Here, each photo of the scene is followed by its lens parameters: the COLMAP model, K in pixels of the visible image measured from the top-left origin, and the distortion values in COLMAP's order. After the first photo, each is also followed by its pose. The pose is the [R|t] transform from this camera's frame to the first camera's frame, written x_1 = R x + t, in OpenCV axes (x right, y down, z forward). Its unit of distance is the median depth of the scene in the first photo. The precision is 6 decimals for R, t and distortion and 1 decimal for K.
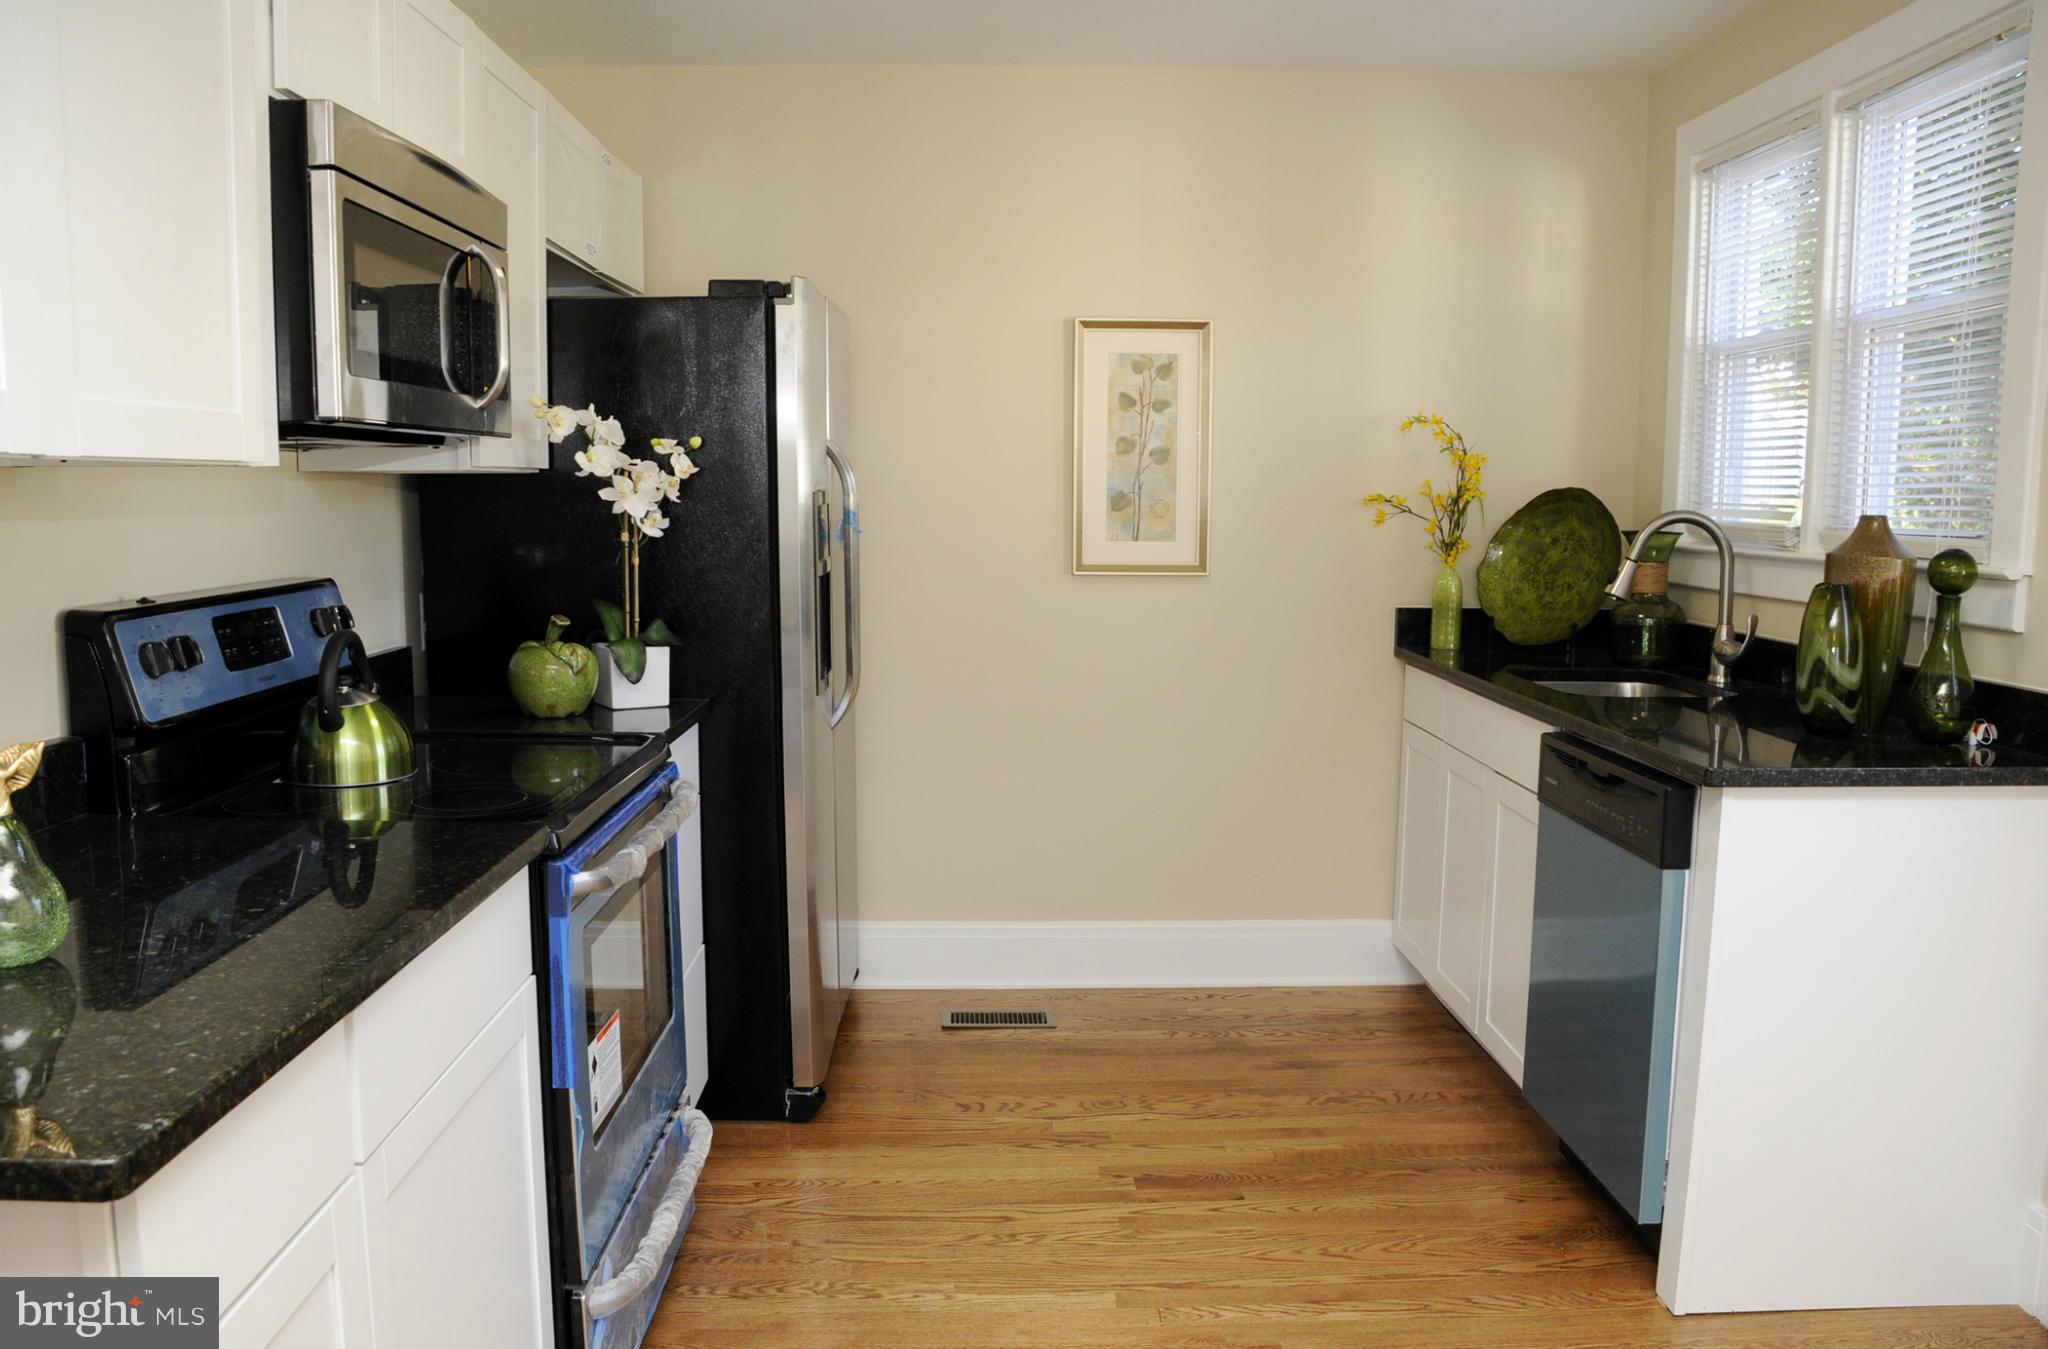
lens RADIAL K [[1605.3, 0, 1033.0], [0, 1605.3, 690.1], [0, 0, 1]] dist [-0.103682, 0.031766]
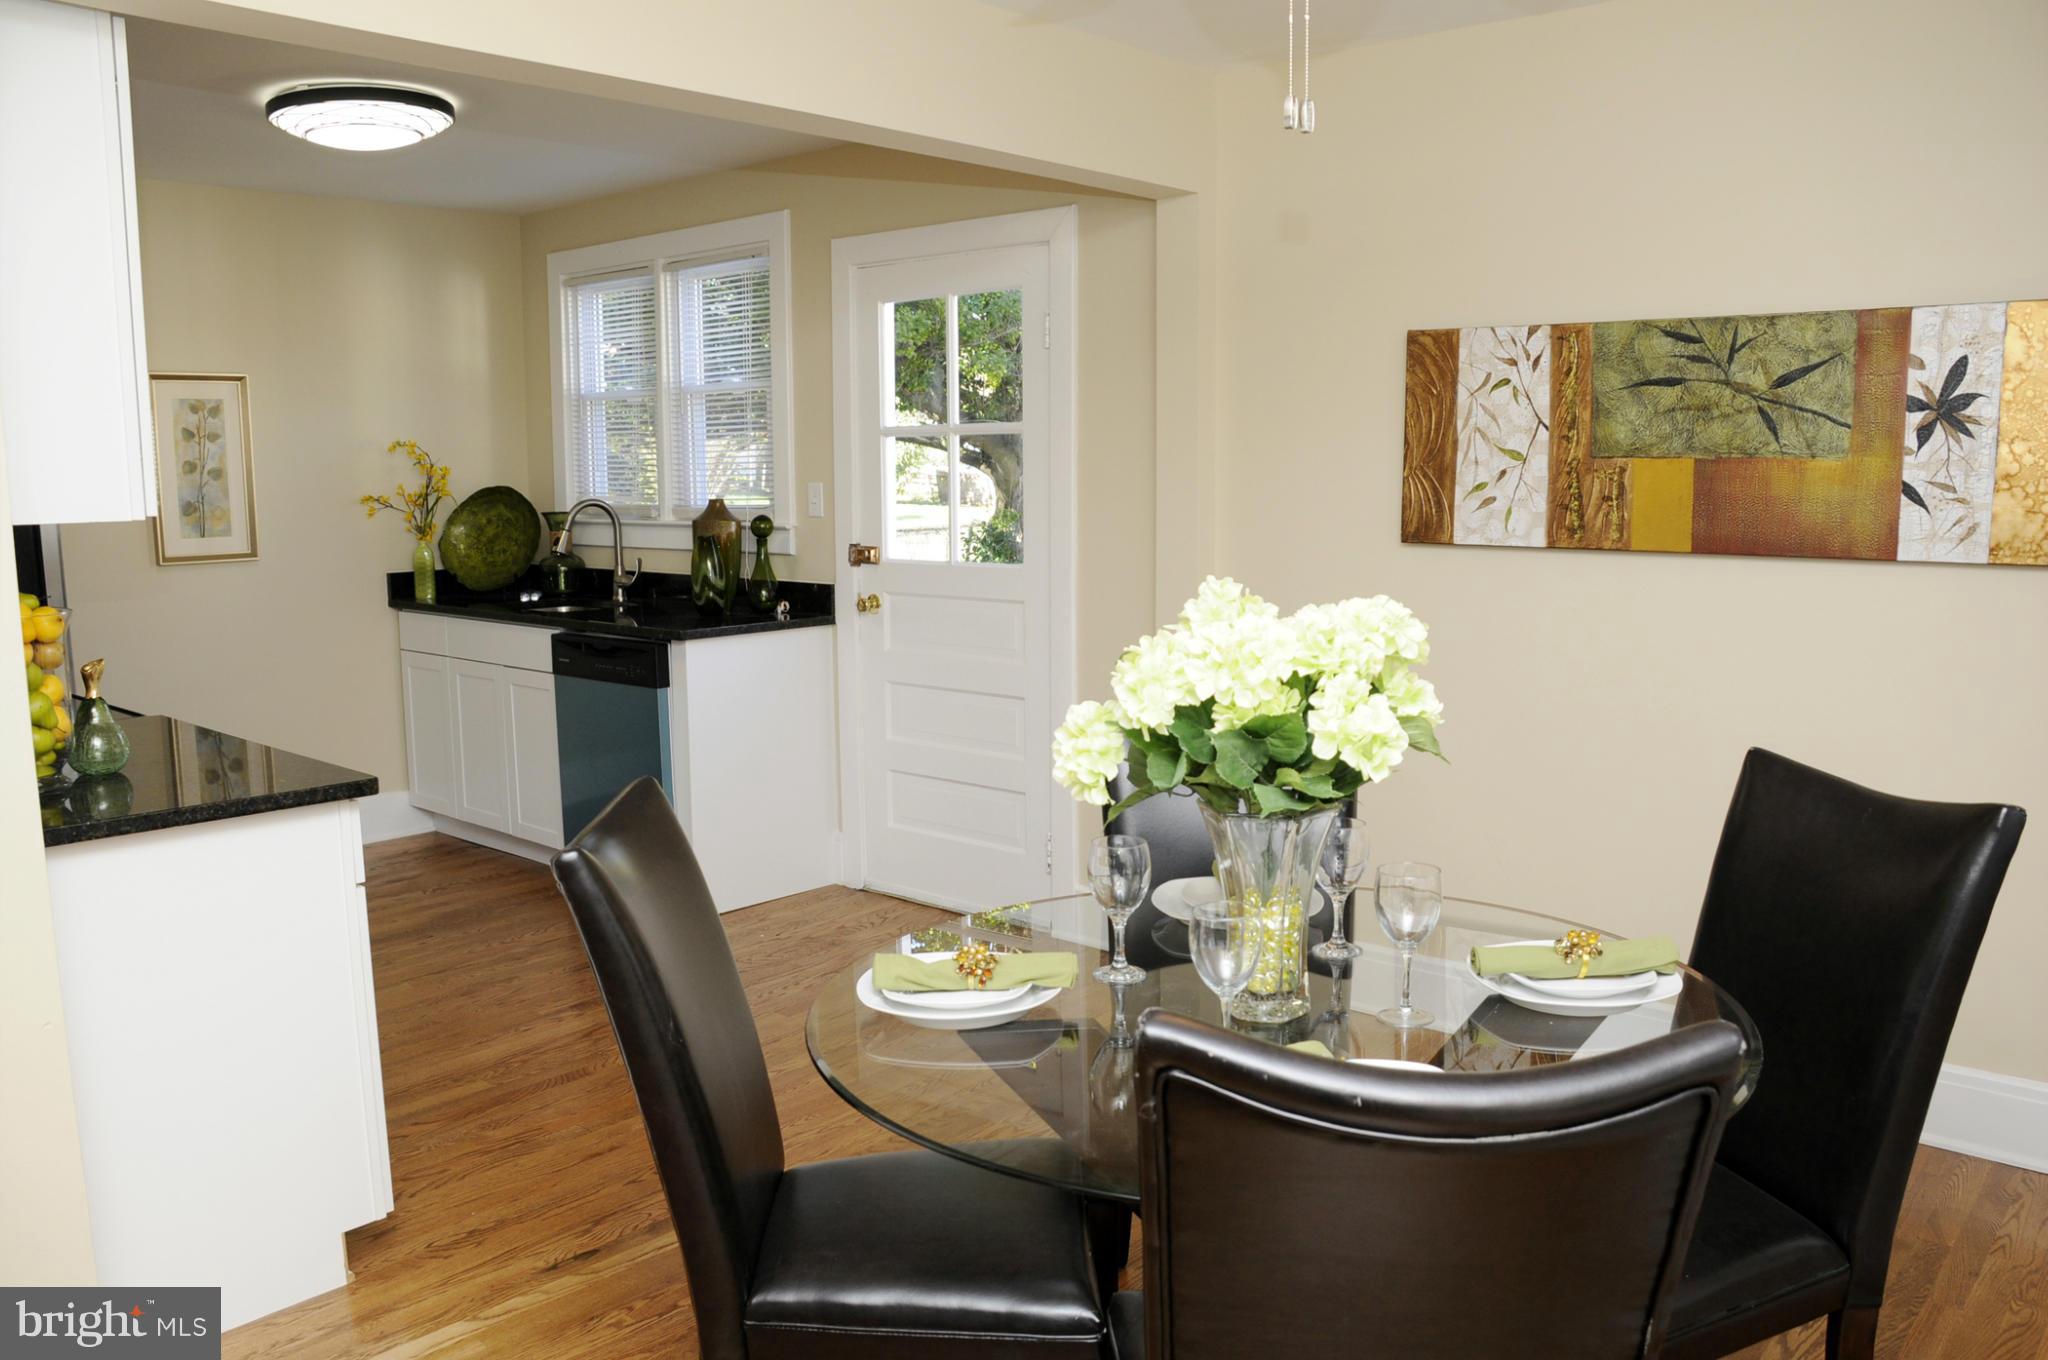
lens RADIAL K [[1603.2, 0, 1043.1], [0, 1603.2, 676.5], [0, 0, 1]] dist [-0.159049, 0.112503]
pose [[0.679142, -0.109510, 0.725792, -0.546956], [0.101222, 0.993333, 0.055161, 0.031376], [-0.726994, 0.036004, 0.685699, -0.537332]]
